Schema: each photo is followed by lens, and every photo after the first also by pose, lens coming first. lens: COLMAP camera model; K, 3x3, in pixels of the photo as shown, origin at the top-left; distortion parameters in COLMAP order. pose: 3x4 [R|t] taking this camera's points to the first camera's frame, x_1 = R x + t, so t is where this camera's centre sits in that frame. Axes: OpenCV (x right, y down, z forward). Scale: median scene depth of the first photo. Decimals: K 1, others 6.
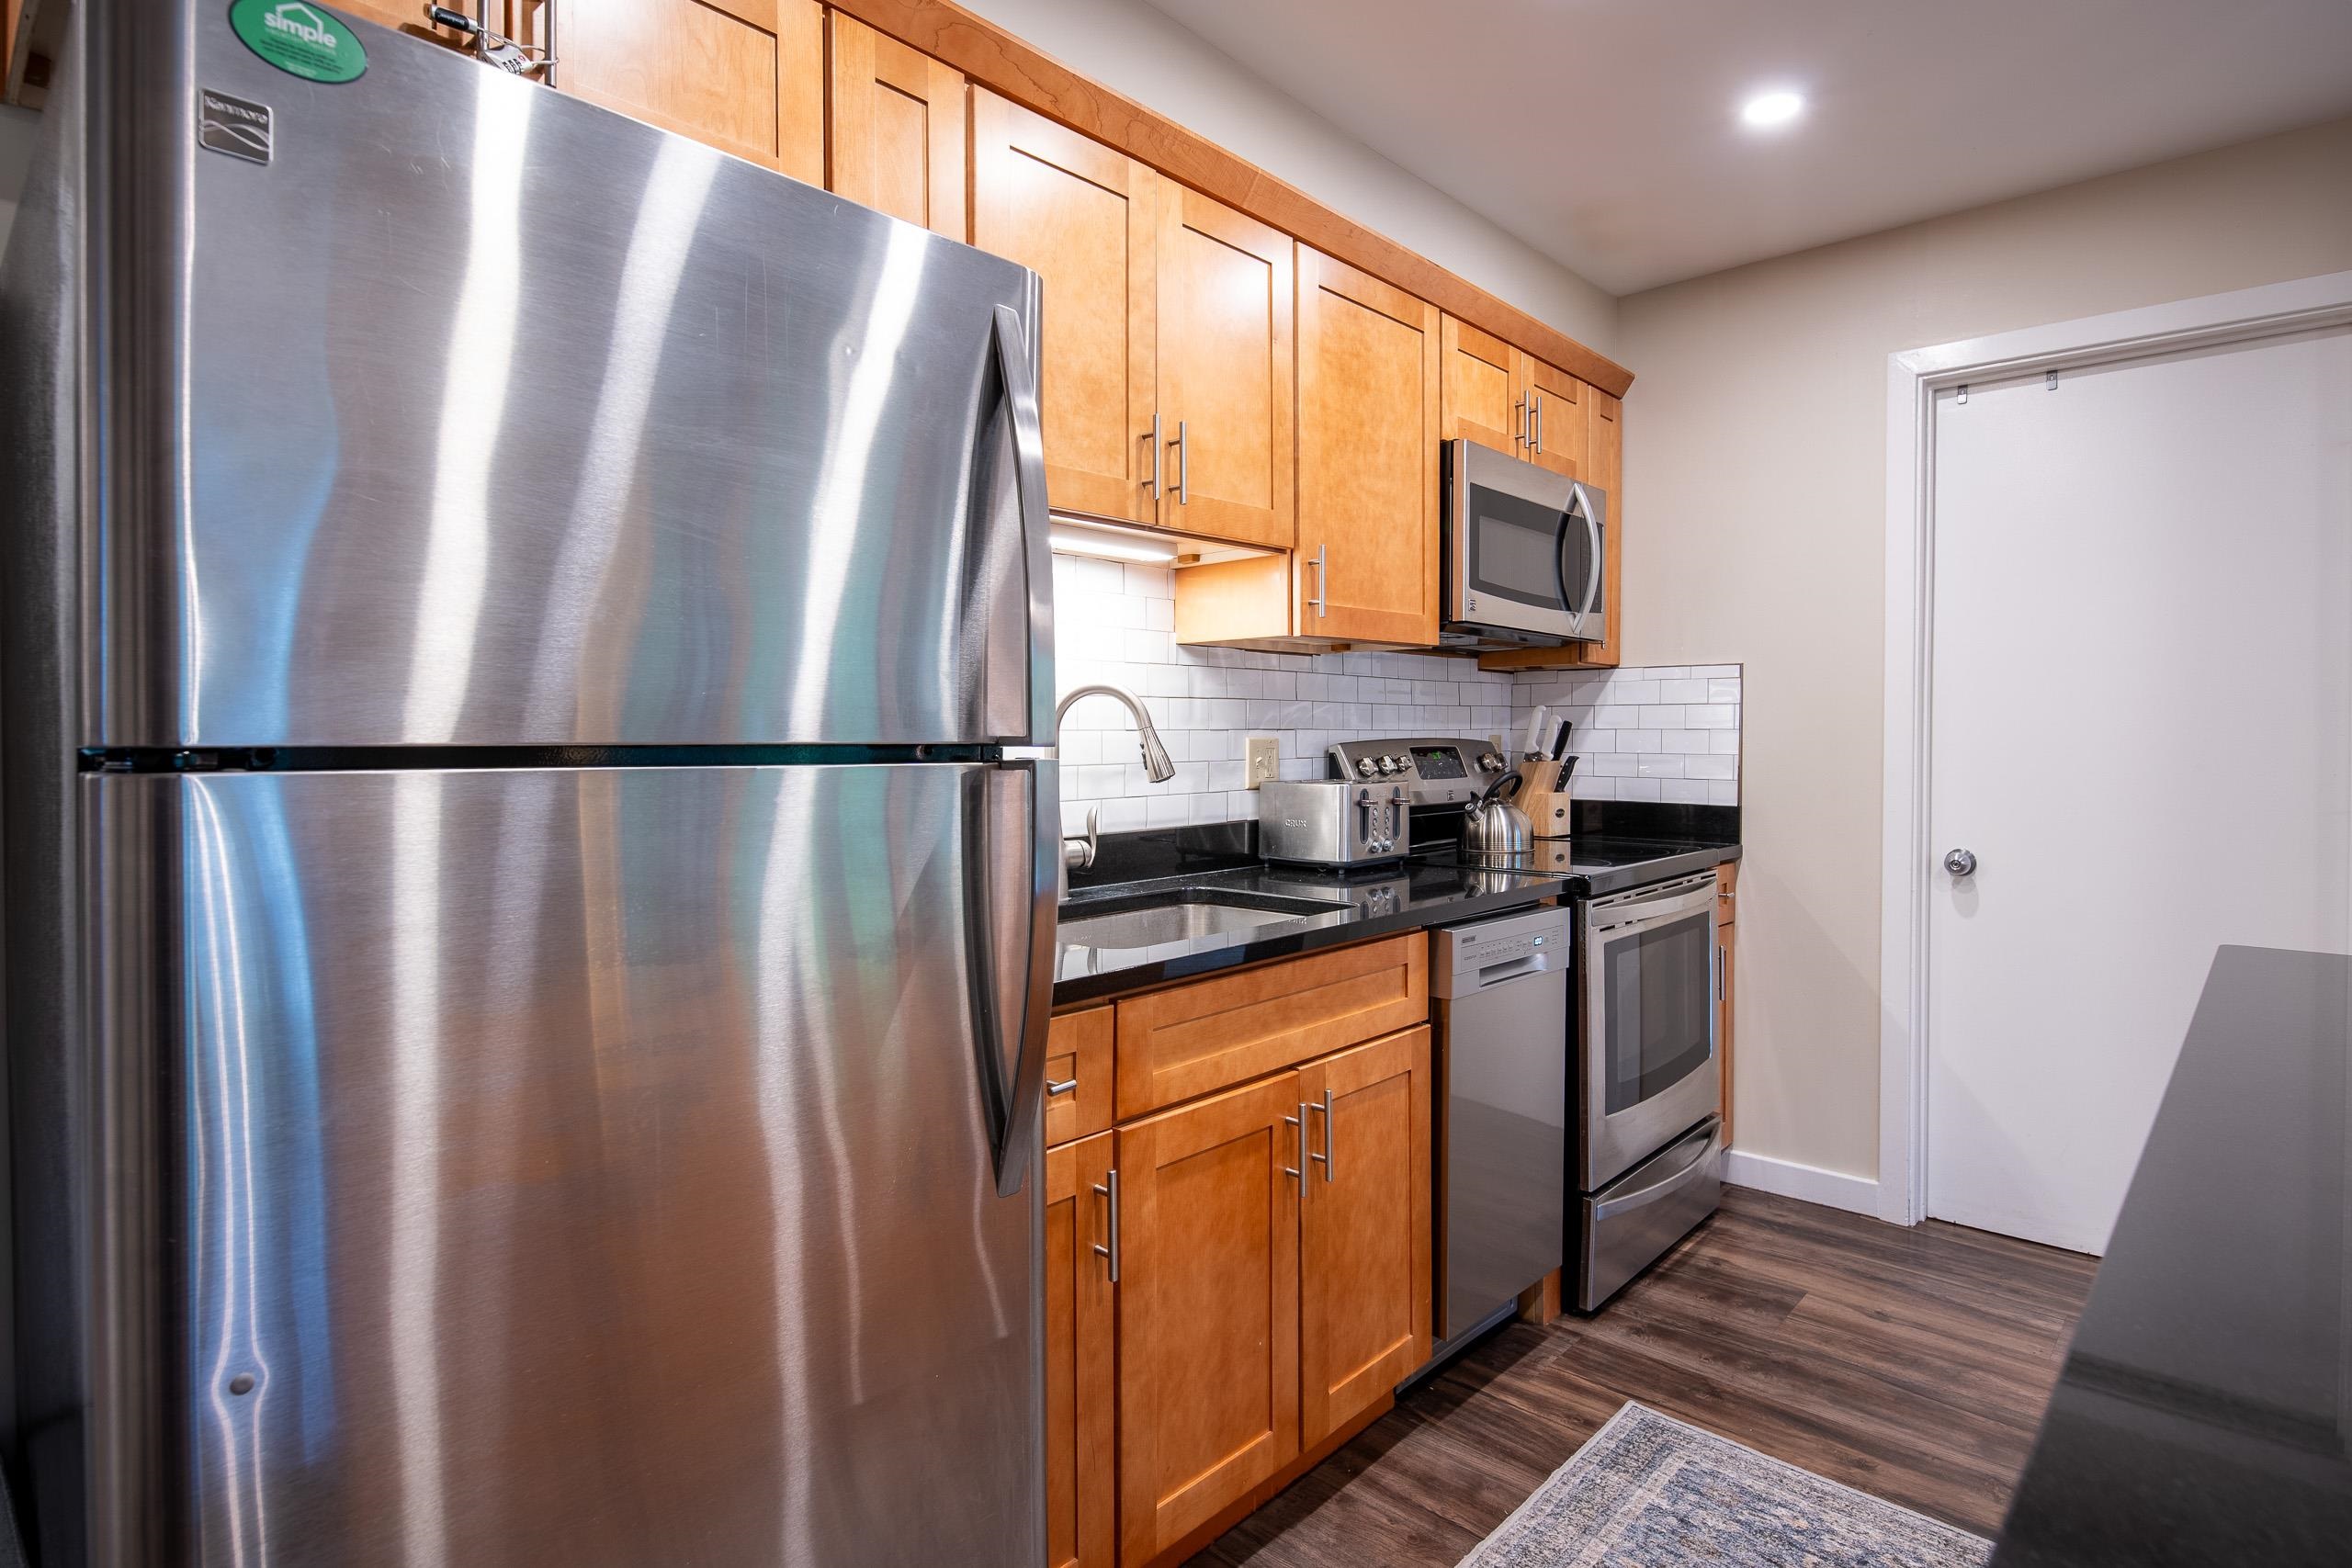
lens RADIAL K [[1201.3, 0, 1171.1], [0, 1201.3, 756.4], [0, 0, 1]] dist [0.006164, -0.005677]
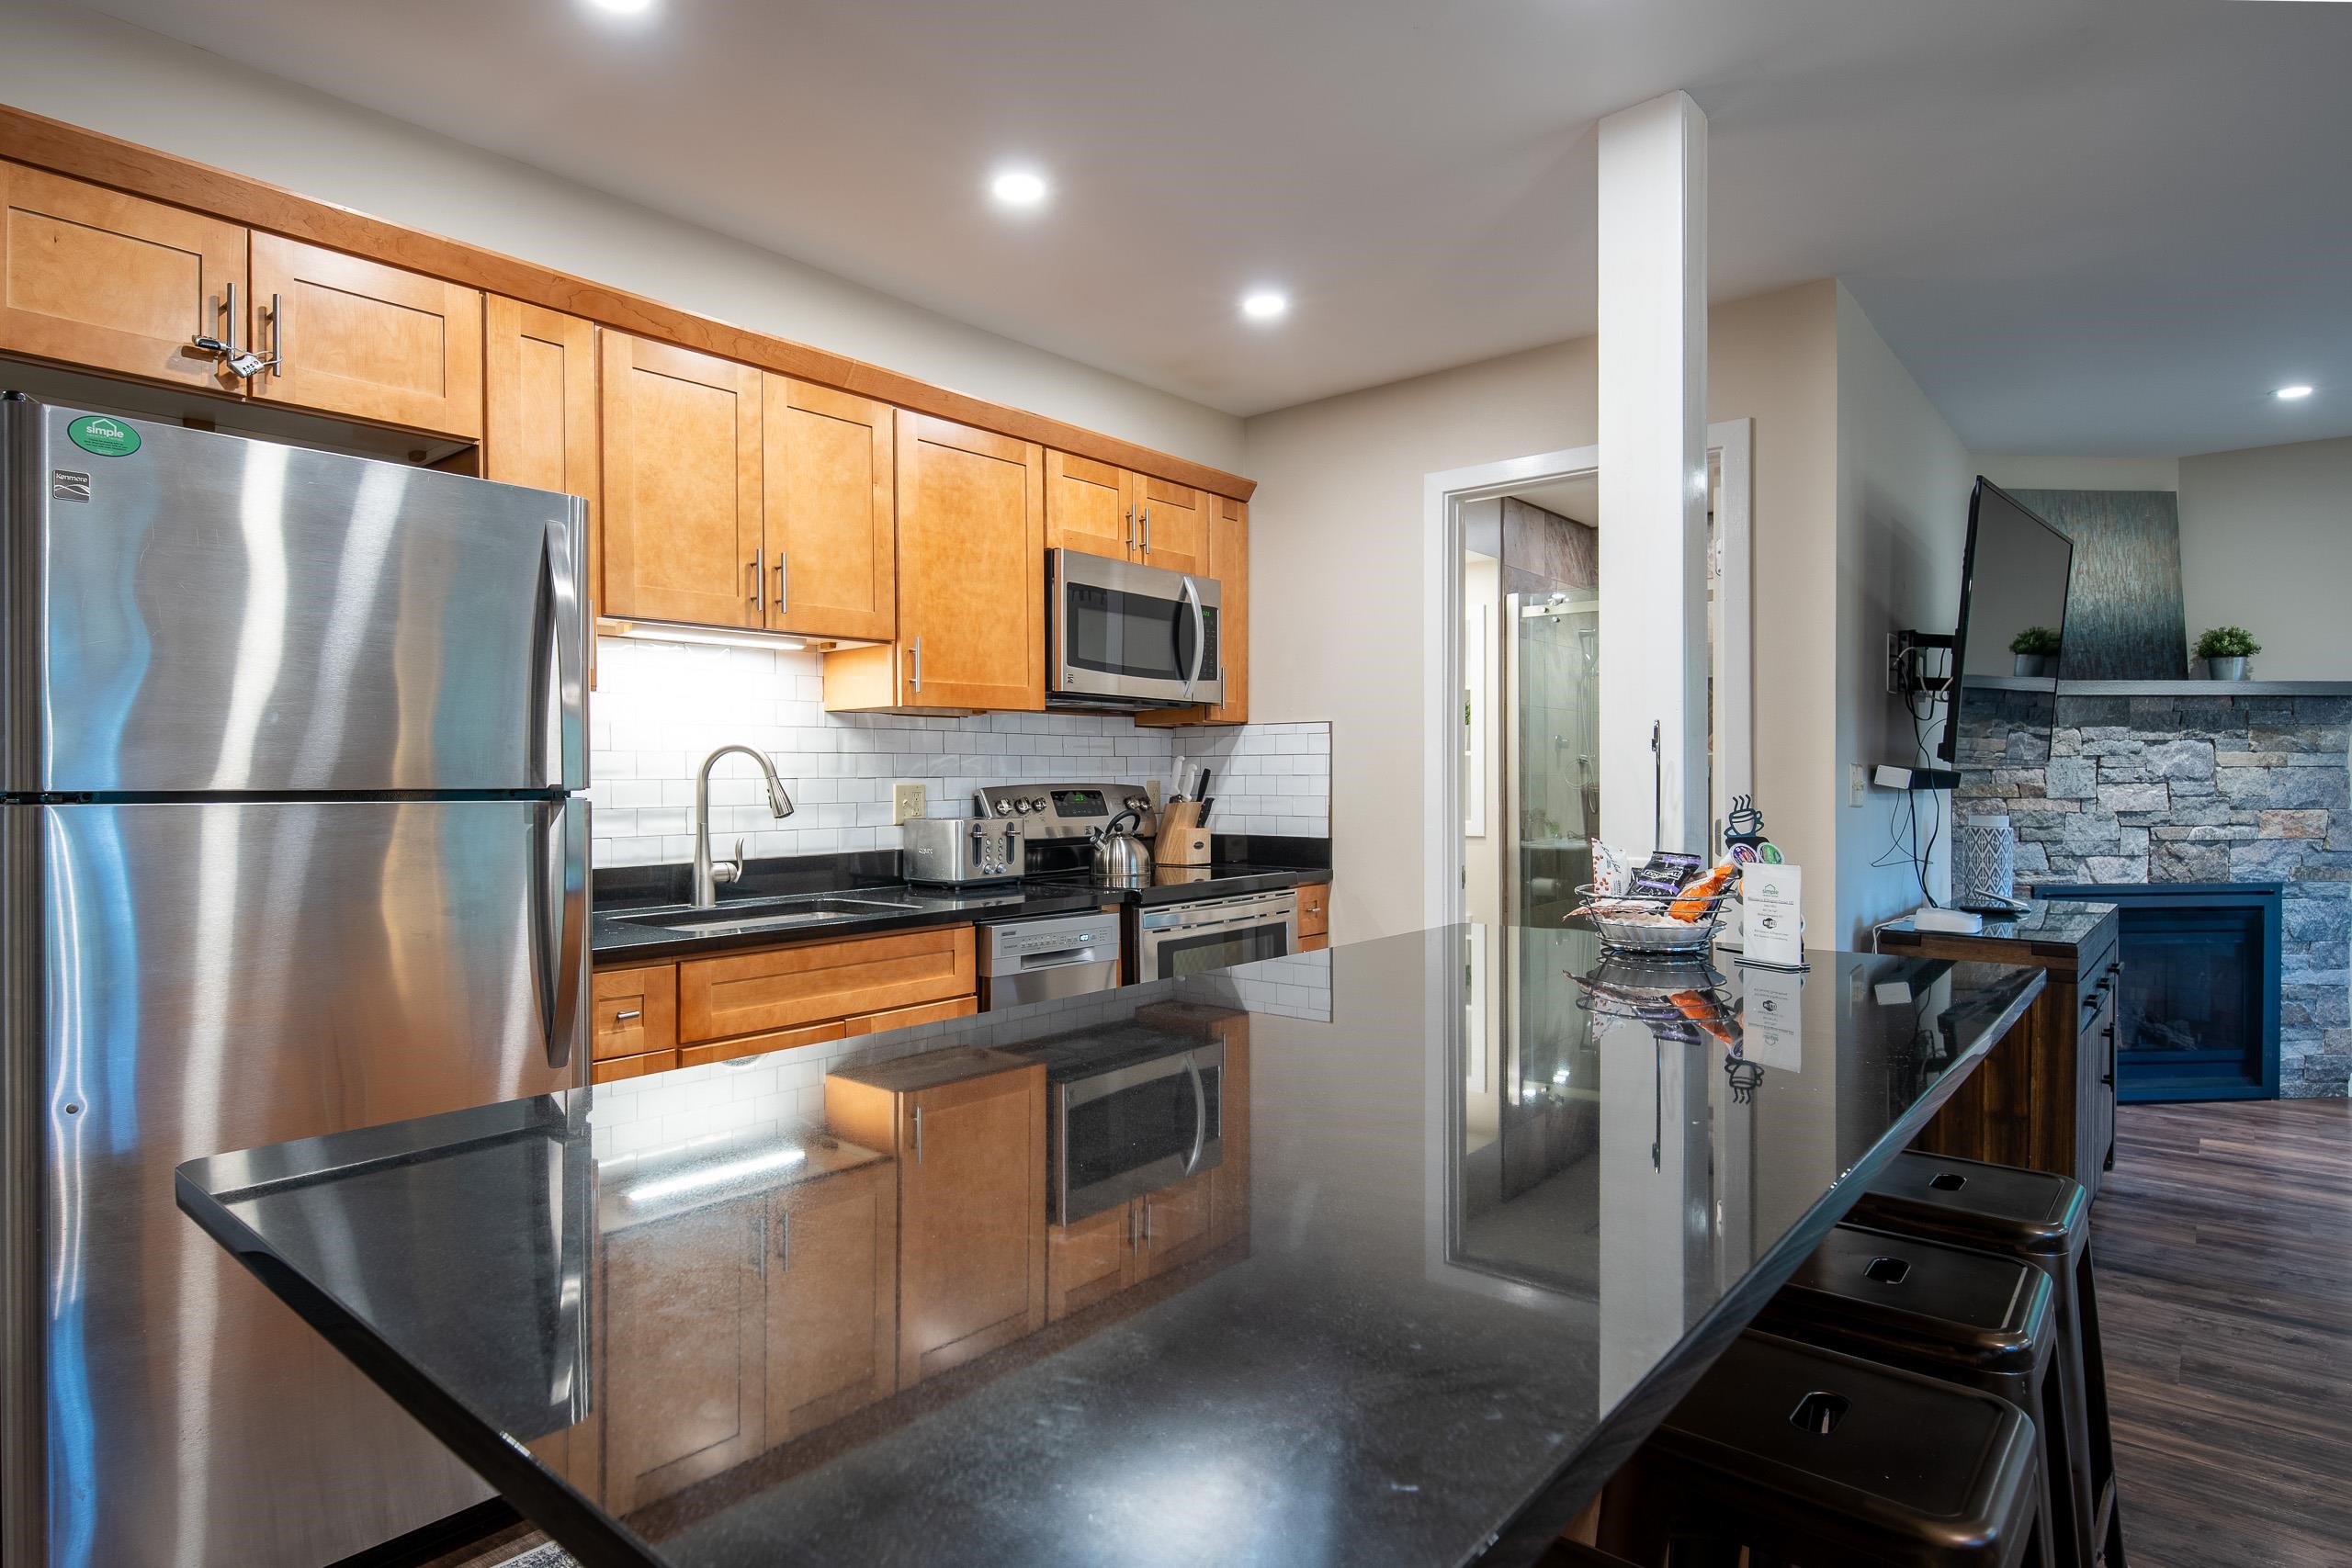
lens RADIAL K [[1267.2, 0, 1122.0], [0, 1267.2, 780.5], [0, 0, 1]] dist [0.005636, -0.004312]
pose [[0.999135, -0.004608, 0.041322, 0.274376], [0.005362, 0.999821, -0.018155, 0.006701], [-0.041231, 0.018361, 0.998981, -0.369312]]
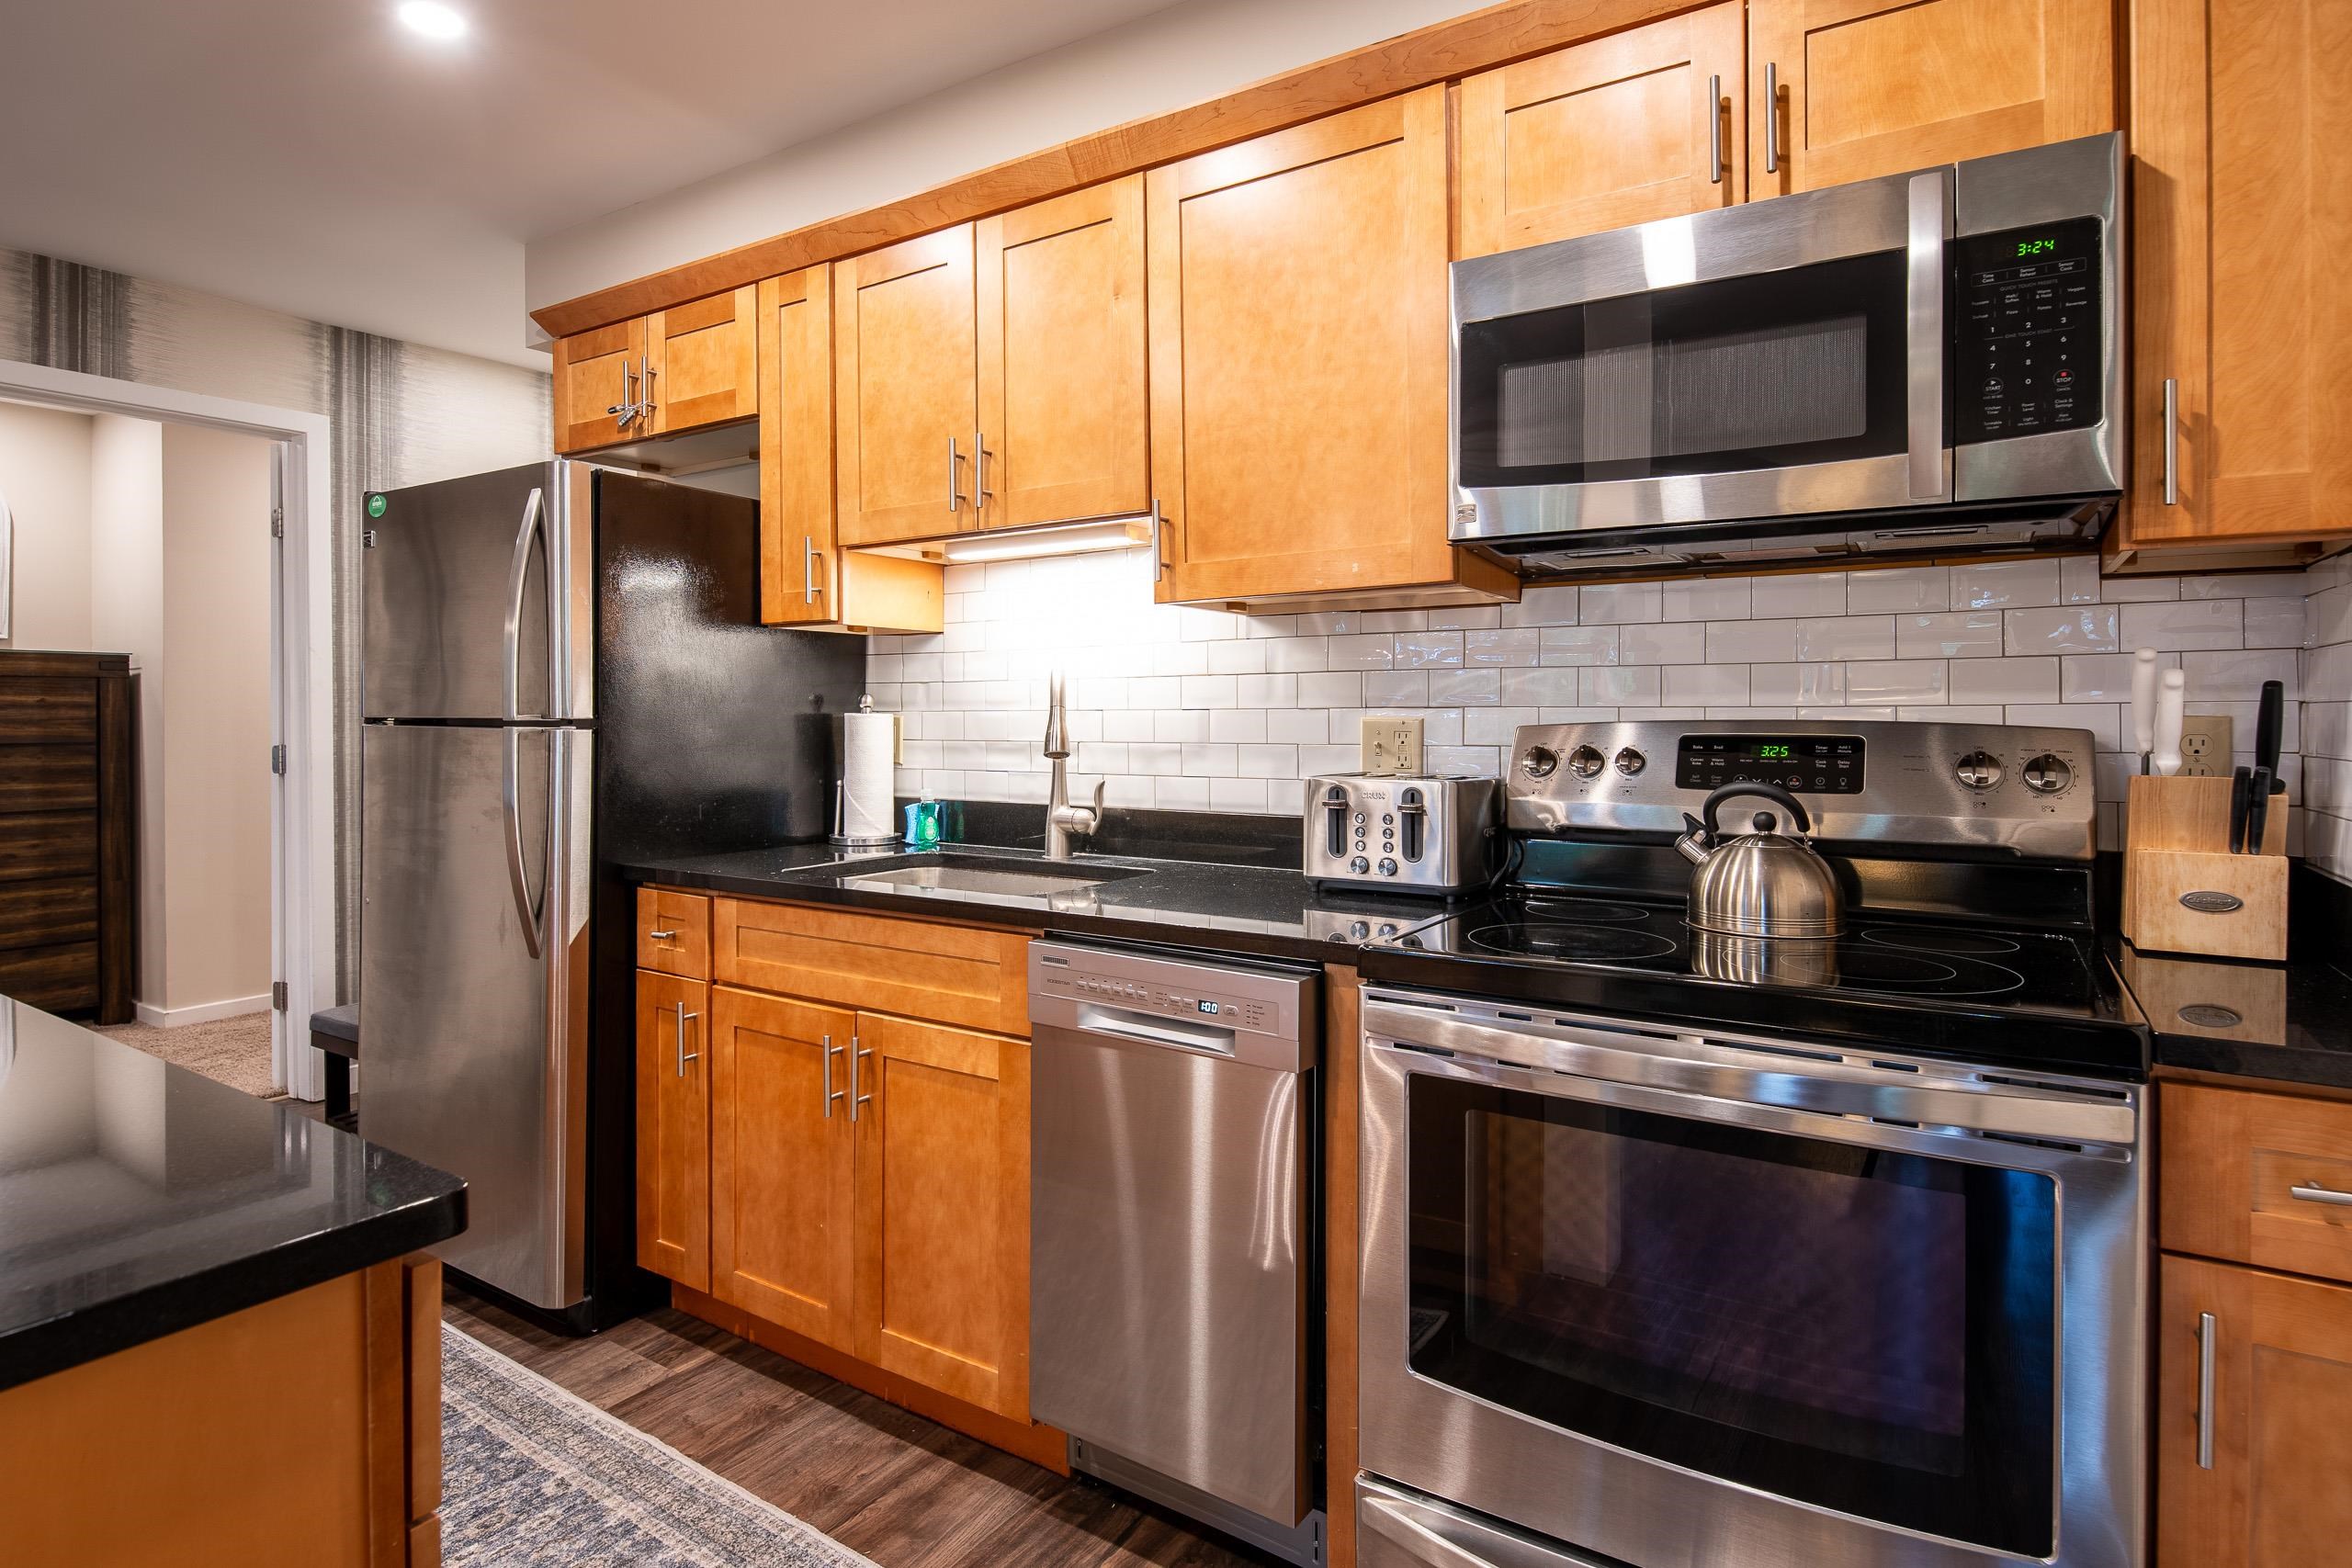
lens RADIAL K [[1201.3, 0, 1158.0], [0, 1201.3, 718.5], [0, 0, 1]] dist [0.006164, -0.005677]
pose [[0.181041, 0.005948, -0.983458, 0.940260], [-0.017270, 0.999847, 0.002868, -0.016603], [0.983324, 0.016465, 0.181116, 0.796190]]
